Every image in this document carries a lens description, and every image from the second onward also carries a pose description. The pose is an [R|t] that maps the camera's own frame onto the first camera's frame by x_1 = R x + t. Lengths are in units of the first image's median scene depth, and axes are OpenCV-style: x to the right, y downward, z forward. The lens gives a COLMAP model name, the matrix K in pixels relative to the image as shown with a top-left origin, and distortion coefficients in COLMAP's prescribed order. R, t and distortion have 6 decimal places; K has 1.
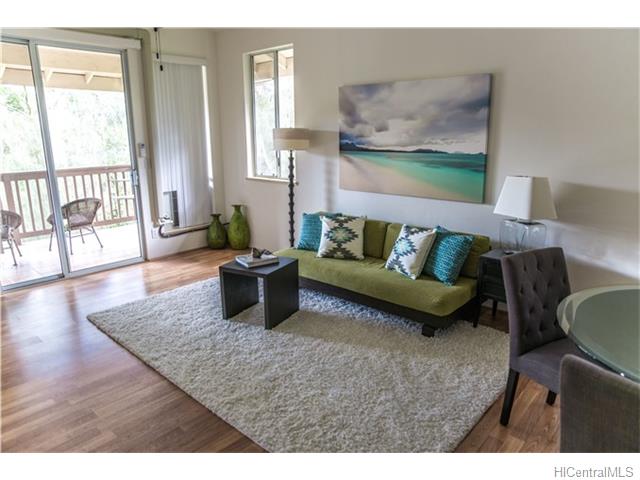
lens RADIAL K [[453.8, 0, 320.0], [0, 453.8, 240.0], [0, 0, 1]] dist [-0.052479, 0.005867]
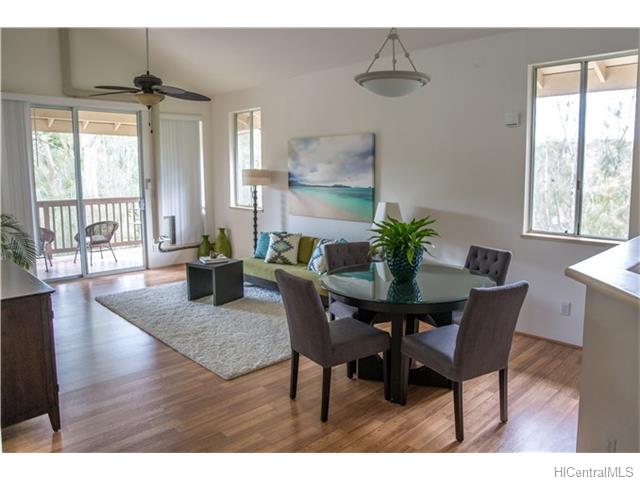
lens RADIAL K [[488.5, 0, 321.3], [0, 488.5, 225.0], [0, 0, 1]] dist [-0.006220, -0.001863]
pose [[0.996188, 0.015508, -0.085846, 0.239147], [-0.025896, 0.992284, -0.121251, 0.081996], [0.083303, 0.123011, 0.988903, -0.370464]]
